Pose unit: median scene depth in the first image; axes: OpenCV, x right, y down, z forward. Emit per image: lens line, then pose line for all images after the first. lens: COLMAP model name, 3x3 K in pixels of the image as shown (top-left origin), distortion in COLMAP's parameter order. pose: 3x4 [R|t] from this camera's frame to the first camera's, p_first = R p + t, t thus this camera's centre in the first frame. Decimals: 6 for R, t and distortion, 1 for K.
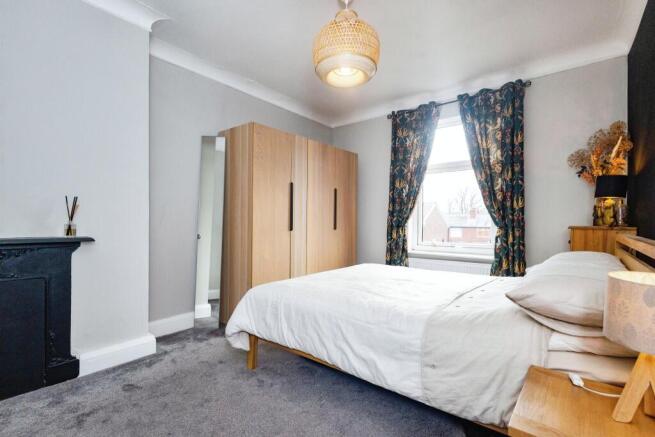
lens RADIAL K [[307.2, 0, 328.4], [0, 307.2, 221.3], [0, 0, 1]] dist [-0.002784, -0.000259]
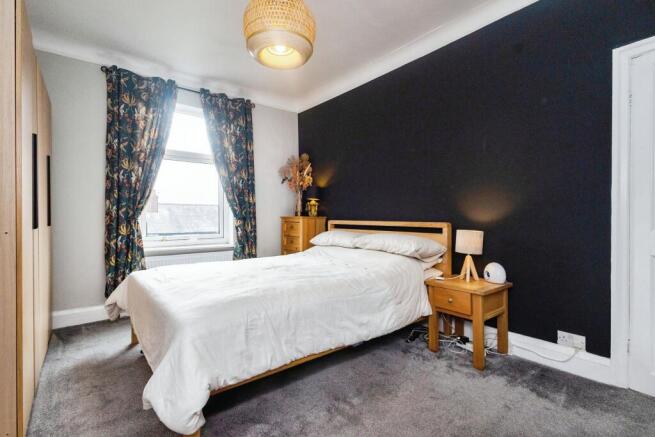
lens RADIAL K [[307.2, 0, 328.1], [0, 307.2, 217.2], [0, 0, 1]] dist [-0.002784, -0.000259]
pose [[0.192659, -0.006187, 0.981246, -0.507021], [-0.001344, 0.999978, 0.006569, 0.006215], [-0.981265, -0.002584, 0.192646, 0.413103]]
